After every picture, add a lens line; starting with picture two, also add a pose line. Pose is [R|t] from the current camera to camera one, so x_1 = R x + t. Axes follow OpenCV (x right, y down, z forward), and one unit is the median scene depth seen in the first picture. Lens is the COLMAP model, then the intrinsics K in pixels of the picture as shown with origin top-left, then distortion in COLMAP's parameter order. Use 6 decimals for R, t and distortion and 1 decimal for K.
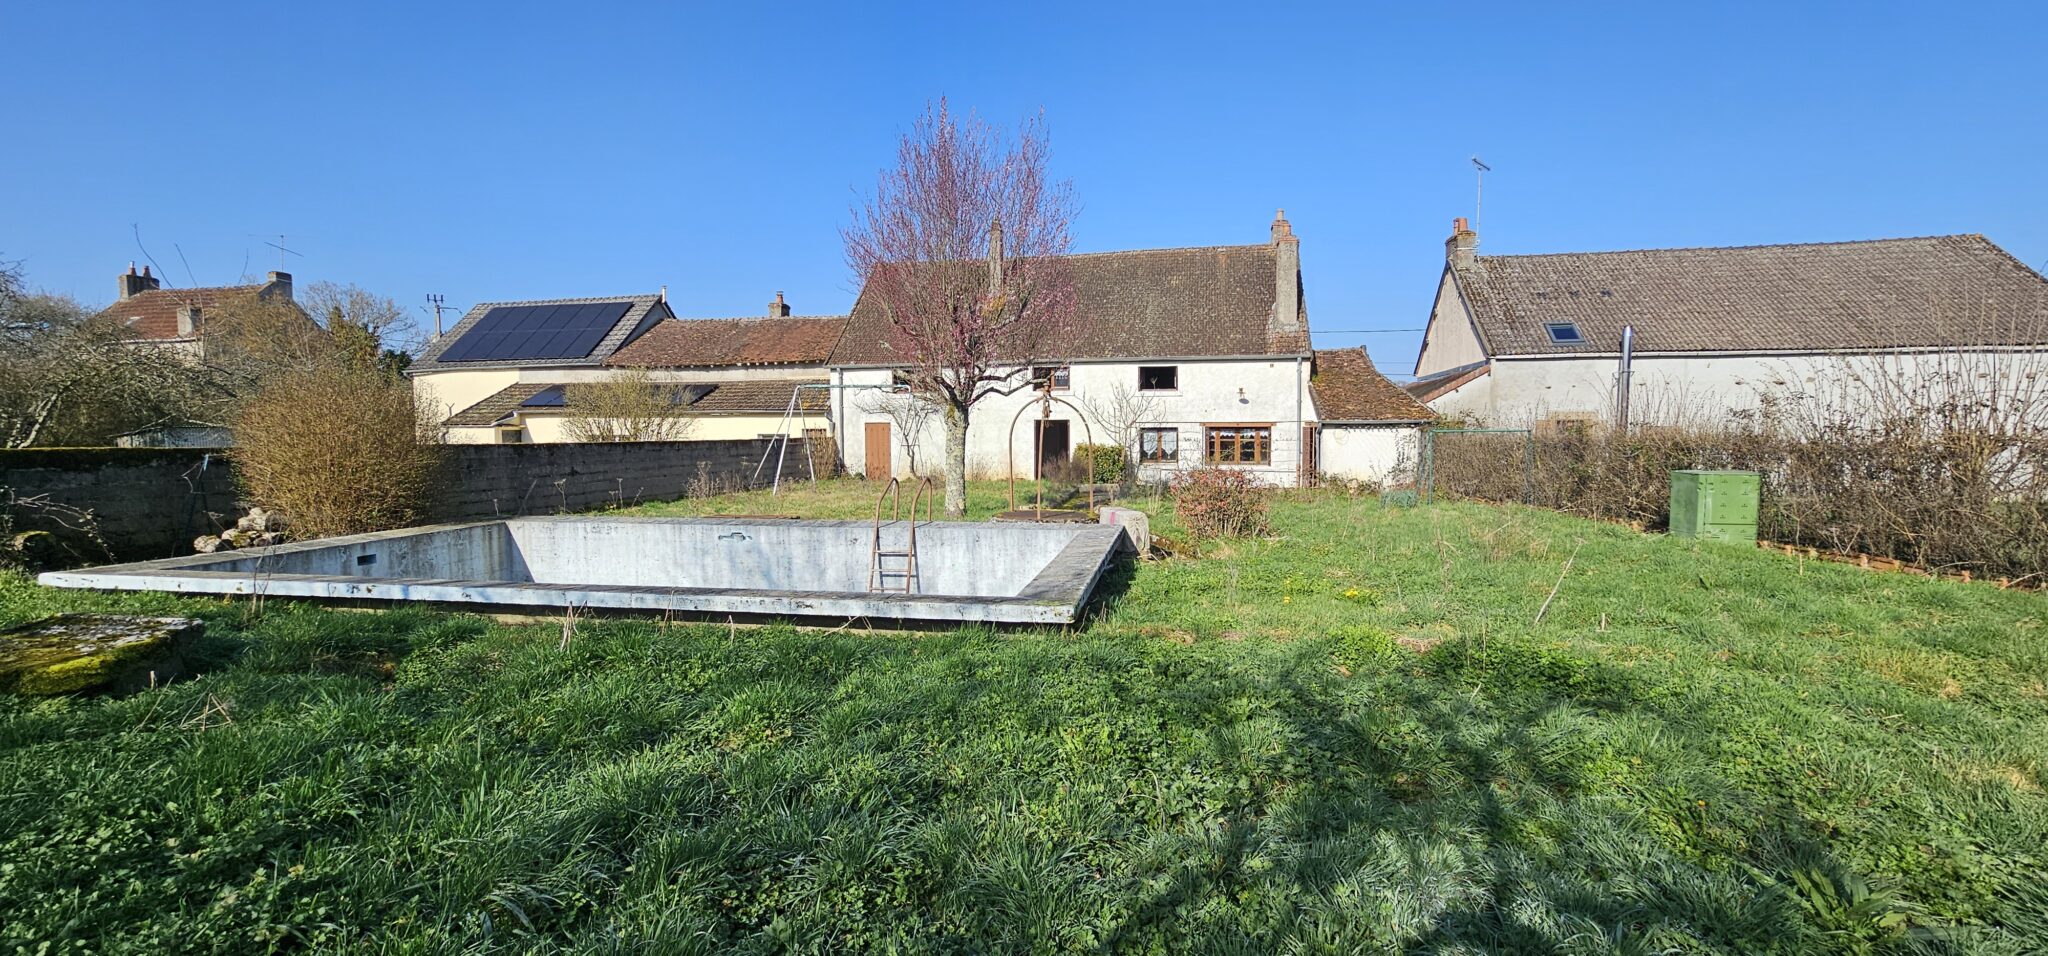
lens RADIAL K [[833.0, 0, 1034.9], [0, 833.0, 473.3], [0, 0, 1]] dist [-0.001699, -0.000051]
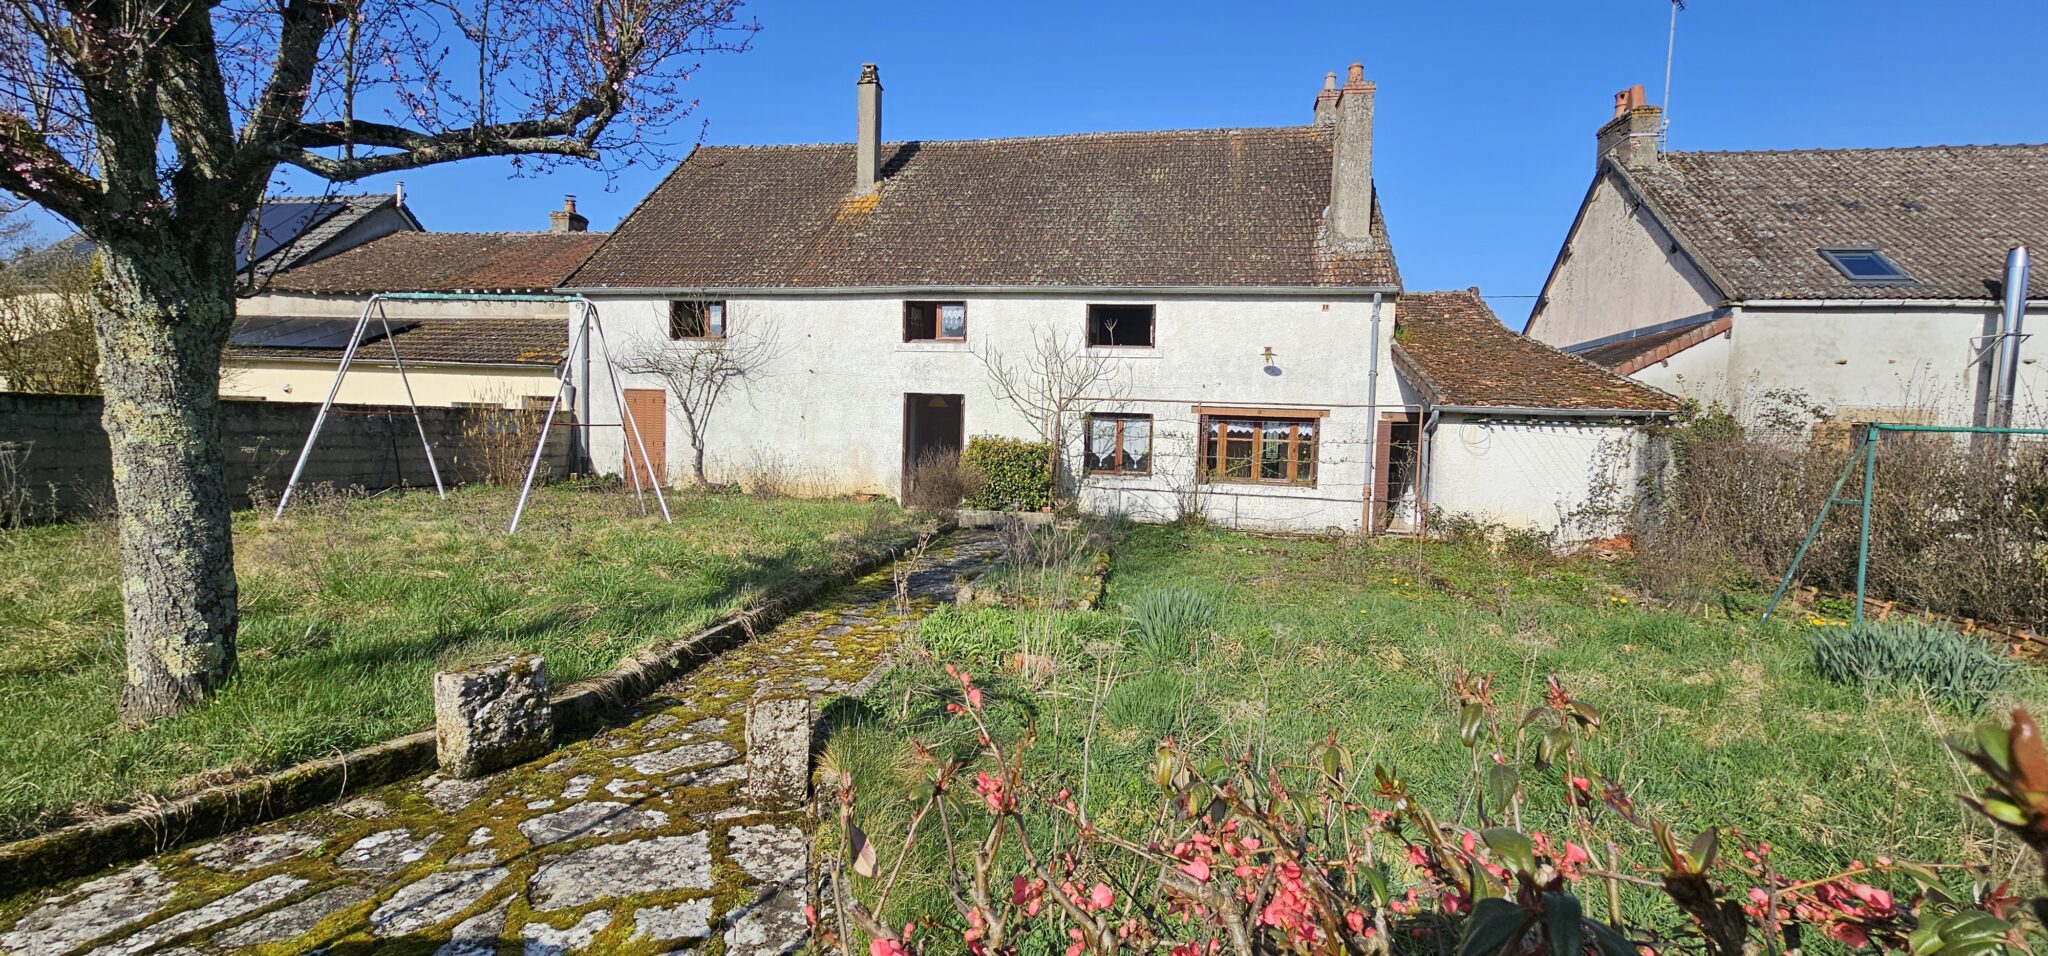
lens RADIAL K [[833.0, 0, 1034.9], [0, 833.0, 473.3], [0, 0, 1]] dist [-0.001699, -0.000051]
pose [[0.999115, 0.035862, 0.021992, 0.081091], [-0.035873, 0.999356, 0.000089, -0.012296], [-0.021974, -0.000878, 0.999758, 0.438666]]
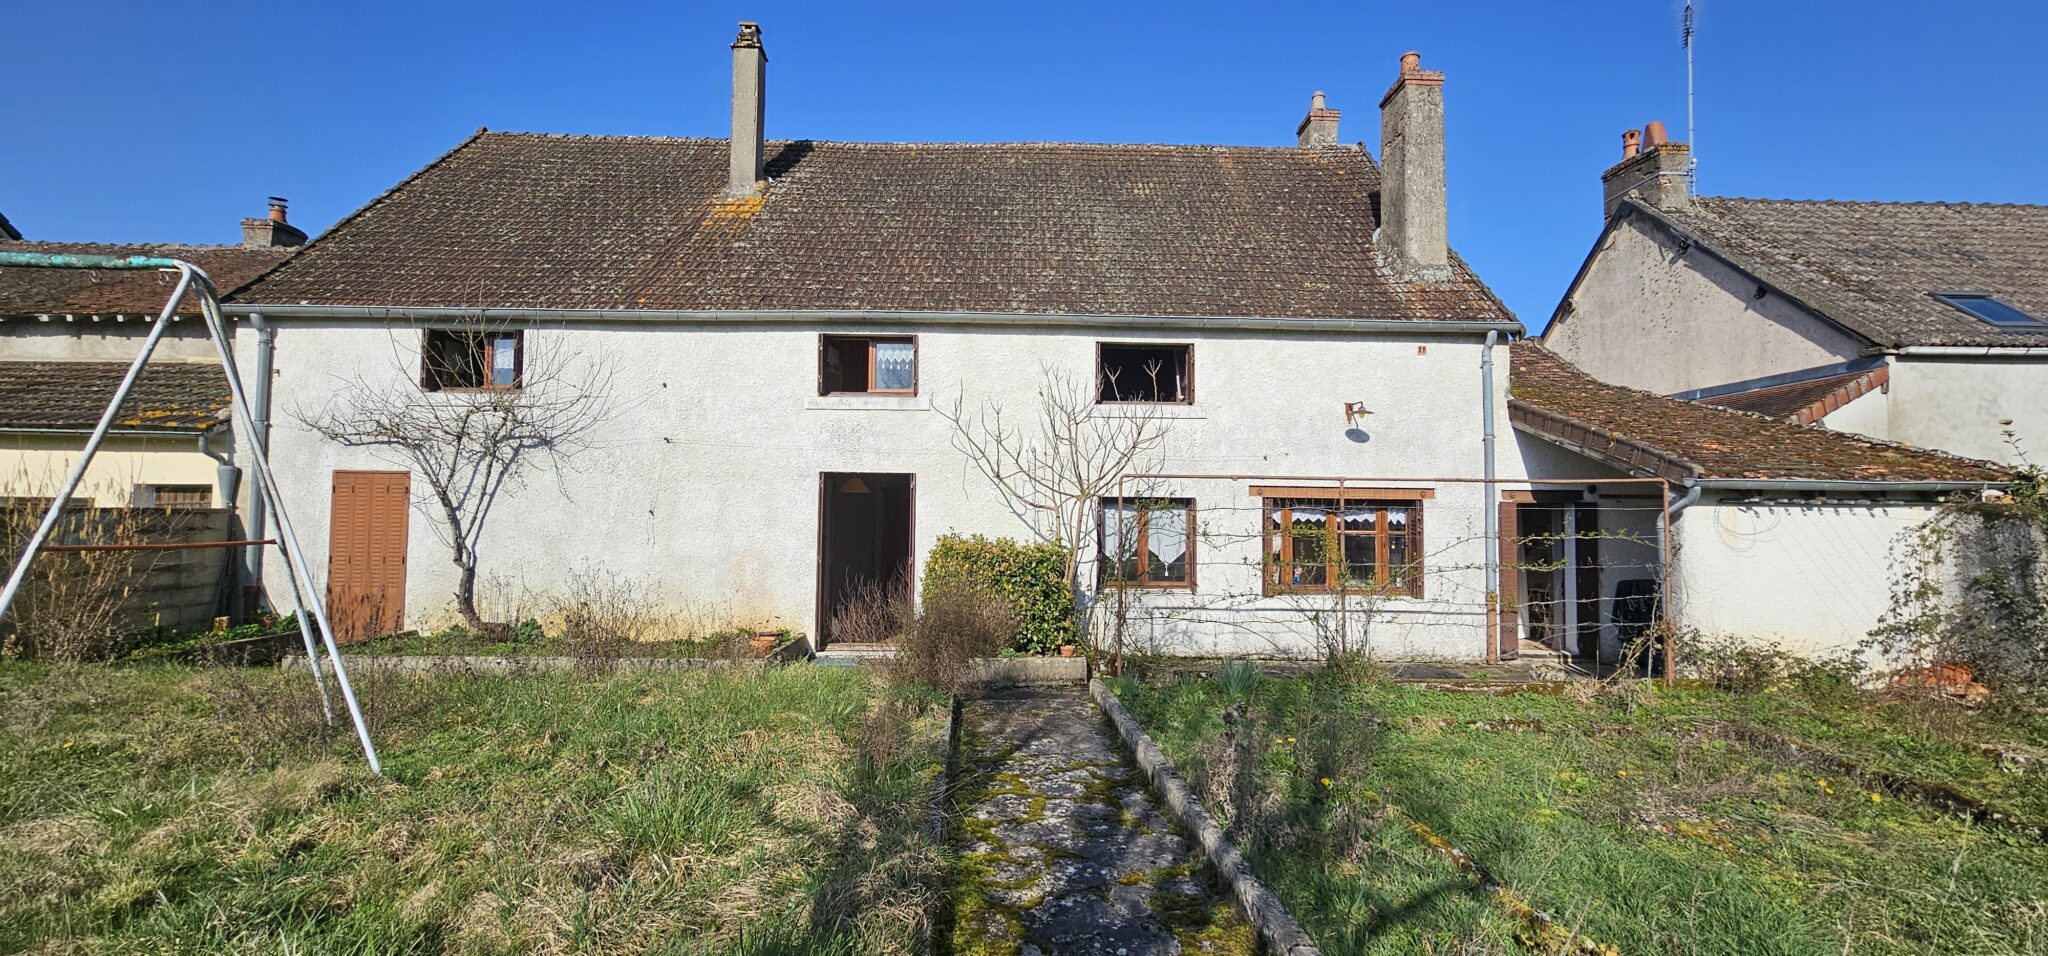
lens RADIAL K [[833.0, 0, 1034.9], [0, 833.0, 473.3], [0, 0, 1]] dist [-0.001699, -0.000051]
pose [[0.974689, 0.027106, 0.221915, 0.010821], [-0.004261, 0.994695, -0.102784, -0.026071], [-0.223523, 0.099237, 0.969634, 0.634506]]
